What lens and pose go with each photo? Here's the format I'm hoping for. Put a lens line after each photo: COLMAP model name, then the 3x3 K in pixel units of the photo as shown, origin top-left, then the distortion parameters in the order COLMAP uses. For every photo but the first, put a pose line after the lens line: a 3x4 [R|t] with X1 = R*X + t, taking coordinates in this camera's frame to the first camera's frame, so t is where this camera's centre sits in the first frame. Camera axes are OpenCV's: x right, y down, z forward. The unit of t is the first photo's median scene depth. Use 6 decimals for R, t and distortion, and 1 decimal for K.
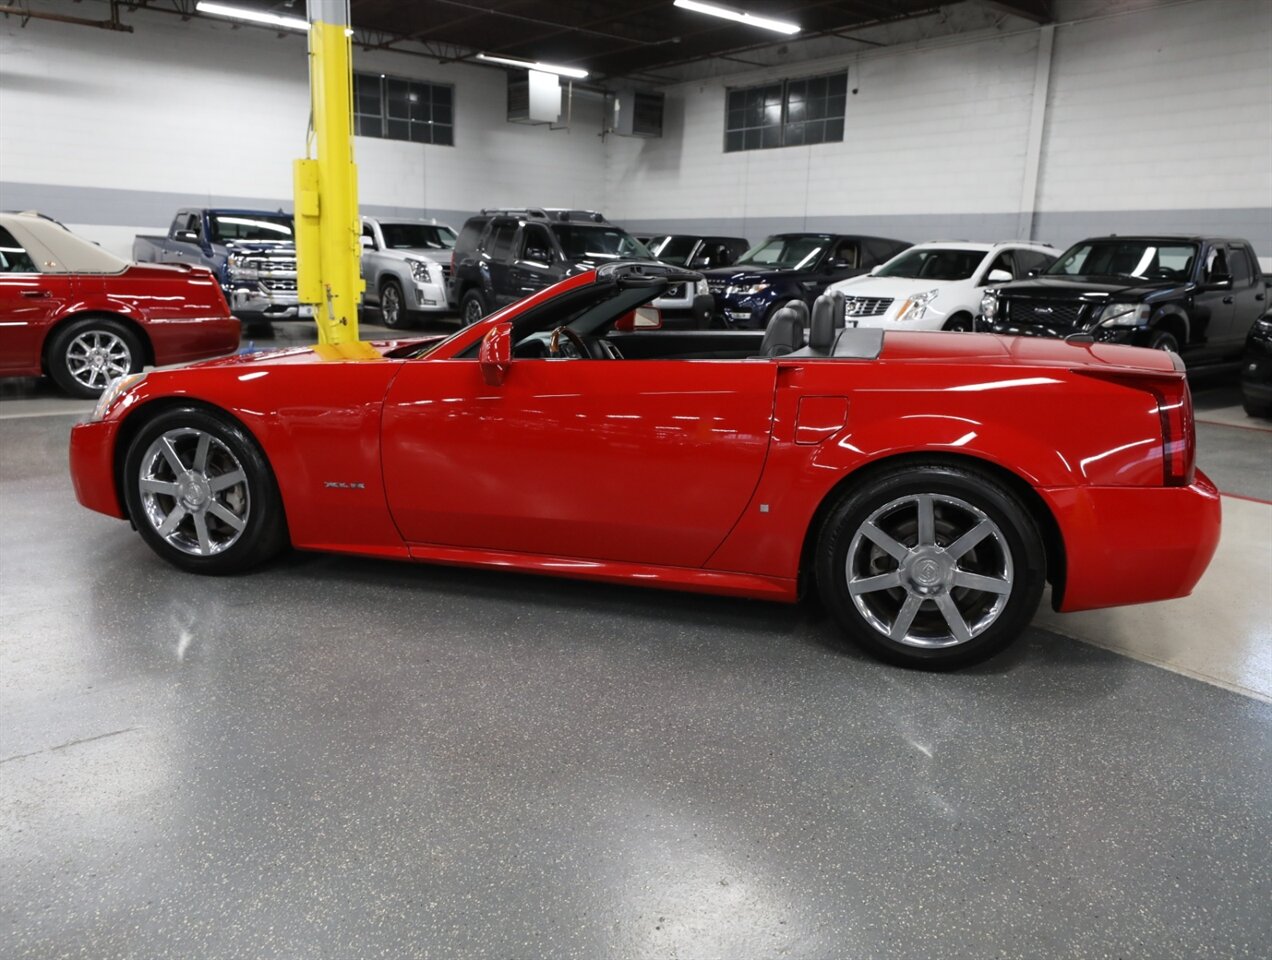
lens RADIAL K [[961.1, 0, 655.7], [0, 961.1, 482.1], [0, 0, 1]] dist [-0.006031, 0.002747]
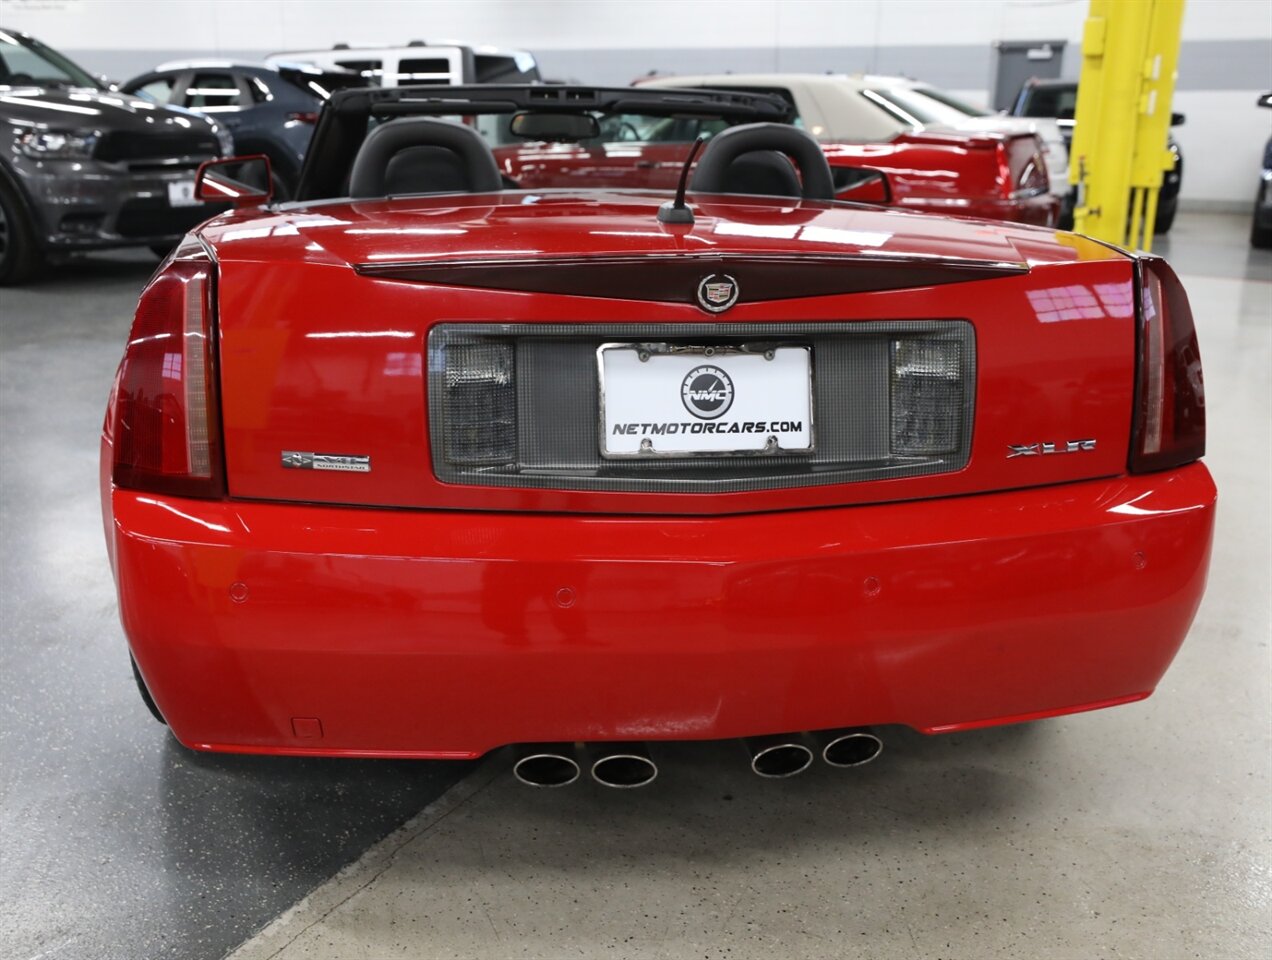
lens RADIAL K [[1344.0, 0, 636.0], [0, 1344.0, 480.0], [0, 0, 1]] dist [0.023598, 0.045014]
pose [[0.380442, 0.216829, -0.899027, 0.269739], [-0.211790, 0.966718, 0.143531, -0.032150], [0.900227, 0.135800, 0.413702, 0.206576]]
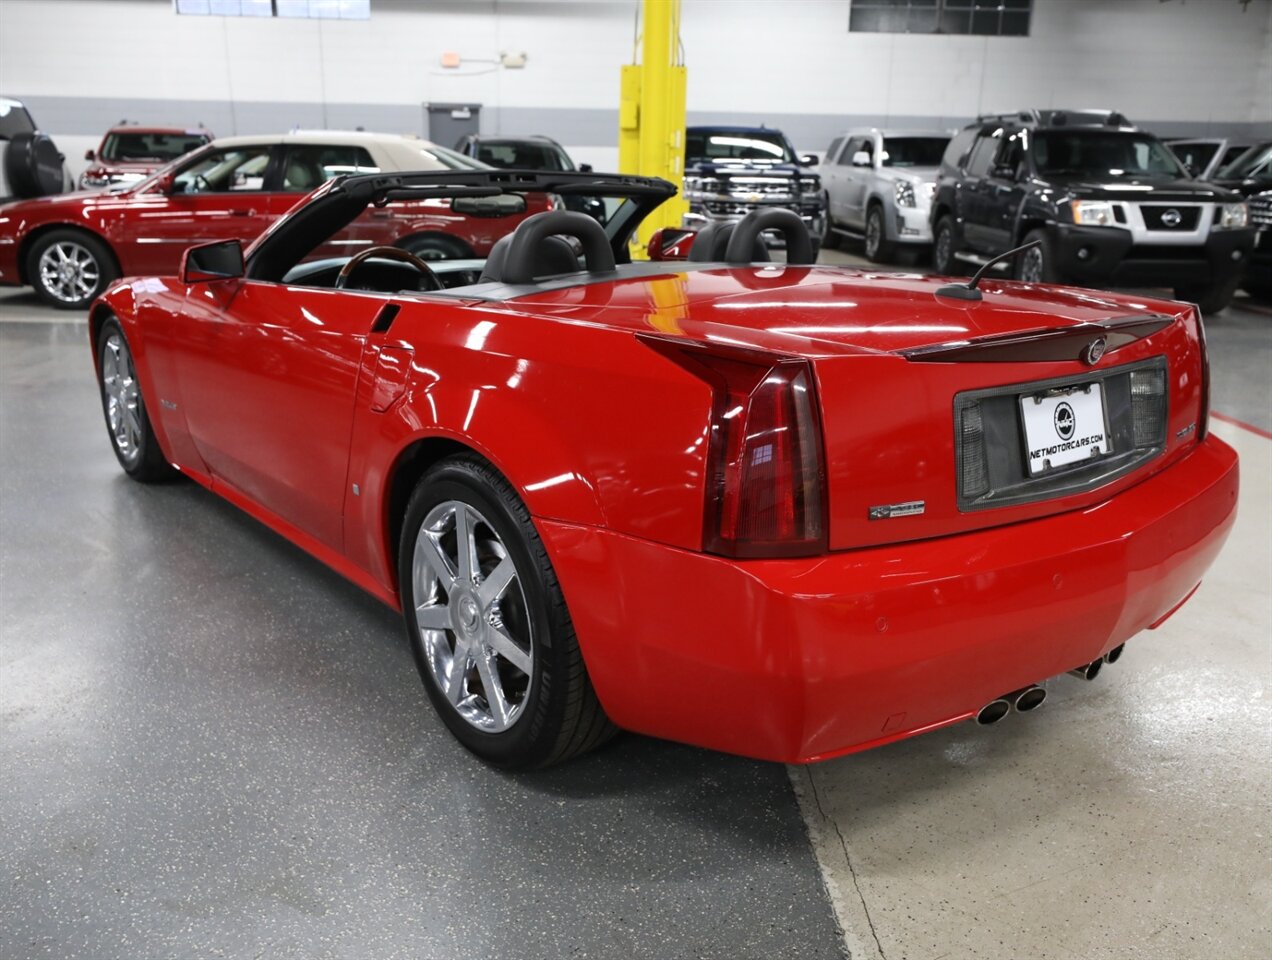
lens RADIAL K [[1116.7, 0, 655.6], [0, 1116.7, 483.7], [0, 0, 1]] dist [0.007869, 0.012596]
pose [[0.802403, 0.148059, -0.578125, 0.190305], [-0.128342, 0.988881, 0.075123, -0.017552], [0.582819, 0.013919, 0.812482, 0.098344]]
